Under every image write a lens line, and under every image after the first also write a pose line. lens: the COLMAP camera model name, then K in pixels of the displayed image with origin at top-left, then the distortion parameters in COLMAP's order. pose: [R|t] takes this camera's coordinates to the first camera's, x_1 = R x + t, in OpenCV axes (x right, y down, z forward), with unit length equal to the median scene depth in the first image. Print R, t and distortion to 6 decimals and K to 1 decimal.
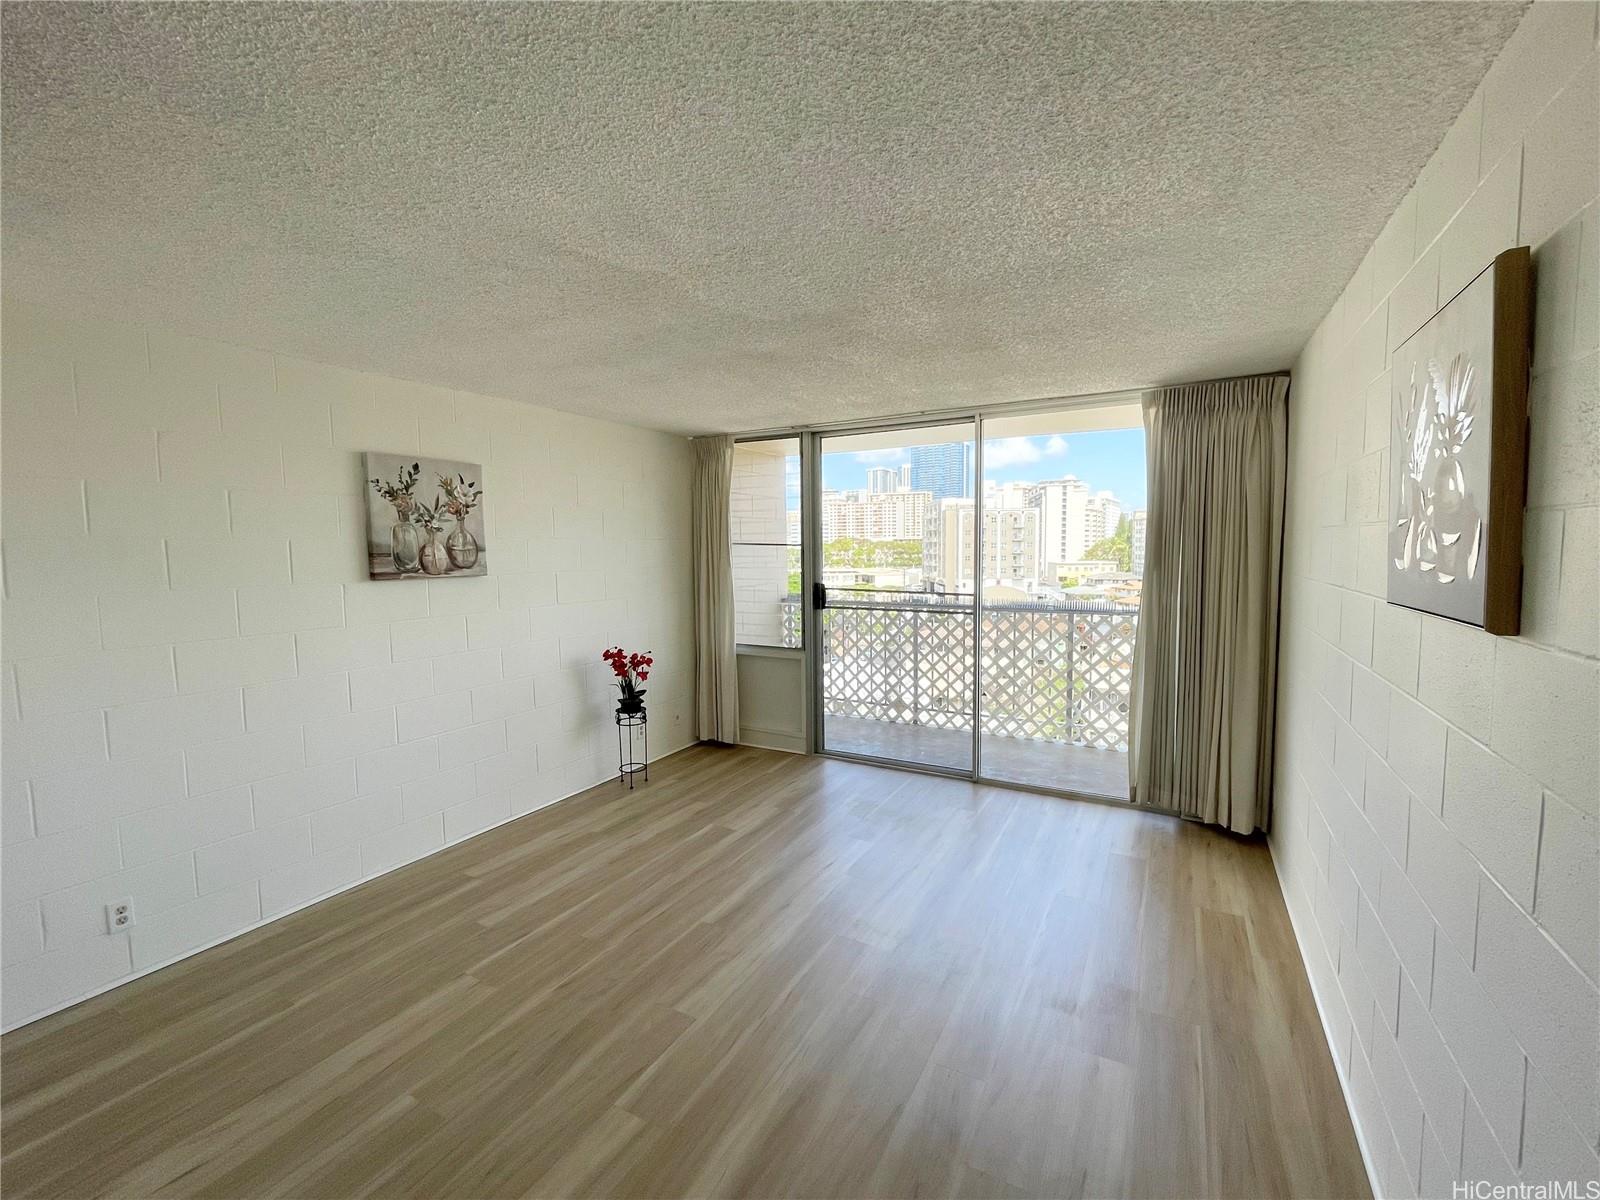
lens RADIAL K [[649.9, 0, 799.0], [0, 649.9, 597.4], [0, 0, 1]] dist [0.000231, -0.000573]
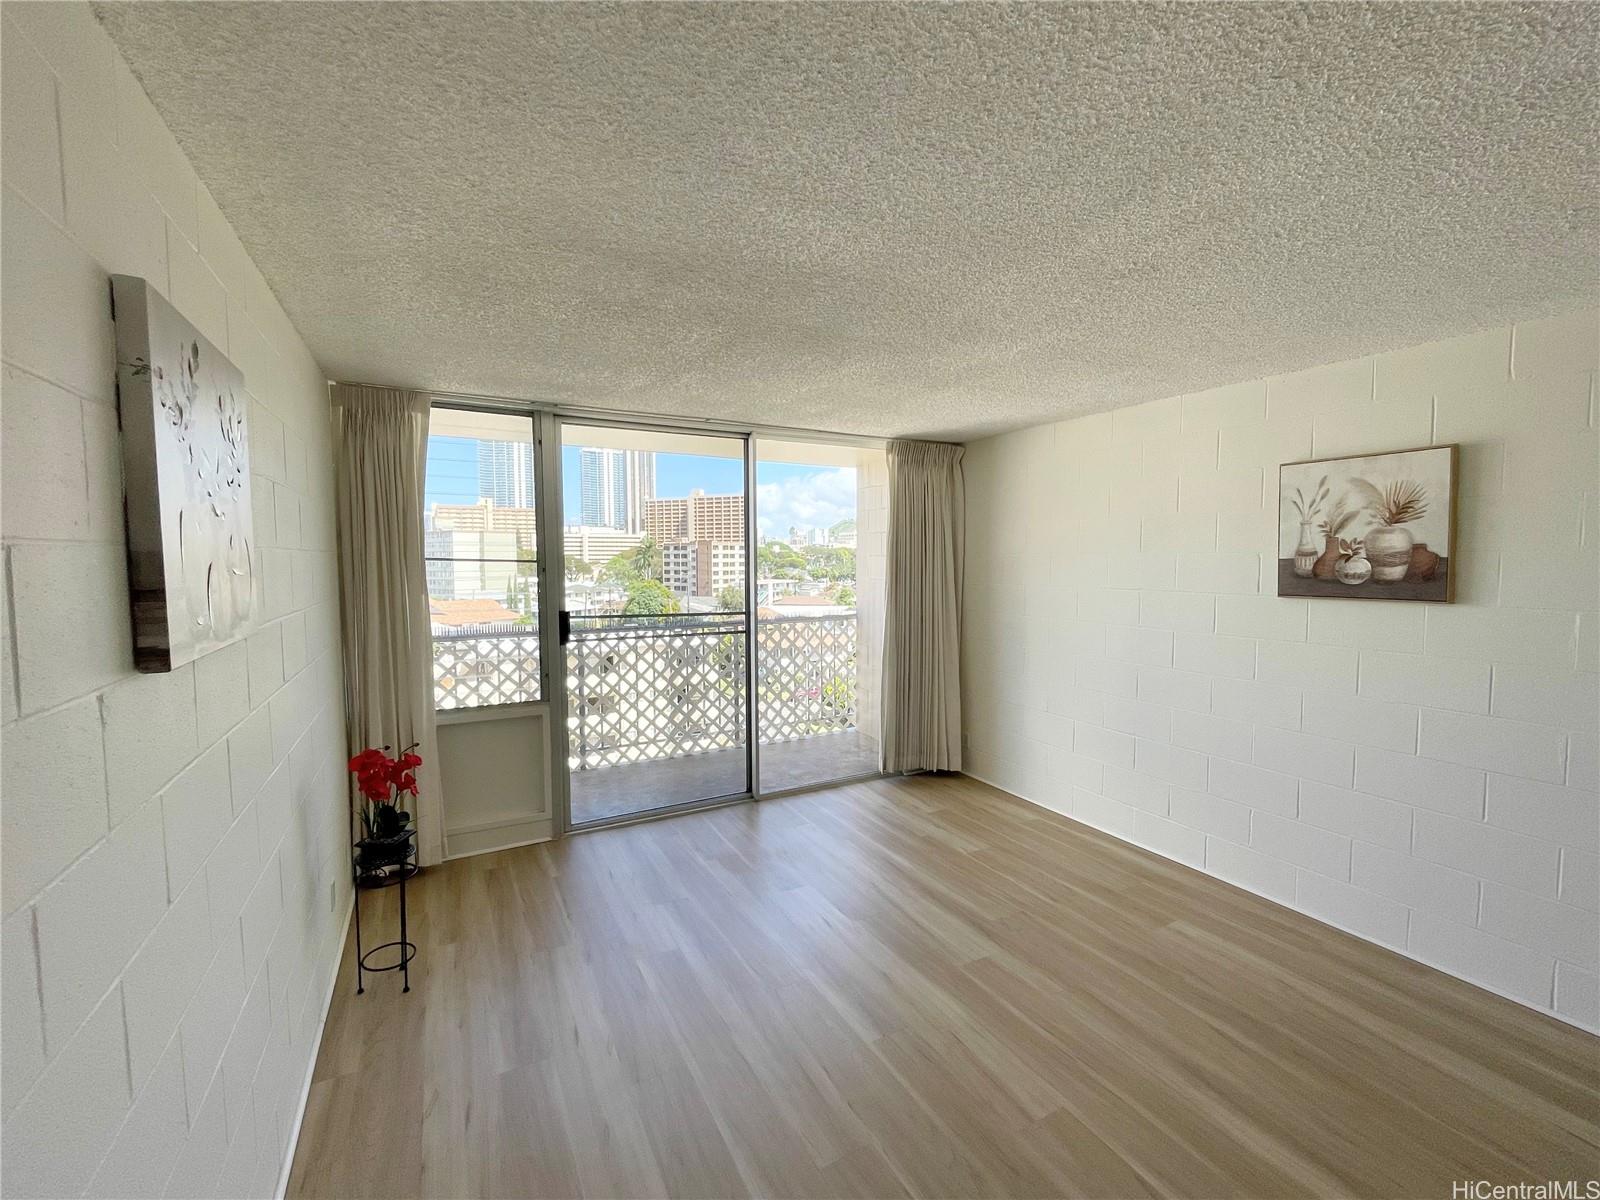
lens RADIAL K [[669.8, 0, 772.9], [0, 669.8, 585.5], [0, 0, 1]] dist [-0.002728, -0.000569]
pose [[0.557102, -0.025770, 0.830044, -0.513360], [0.061362, 0.998064, -0.010197, -0.028969], [-0.828174, 0.056614, 0.557605, 0.366836]]
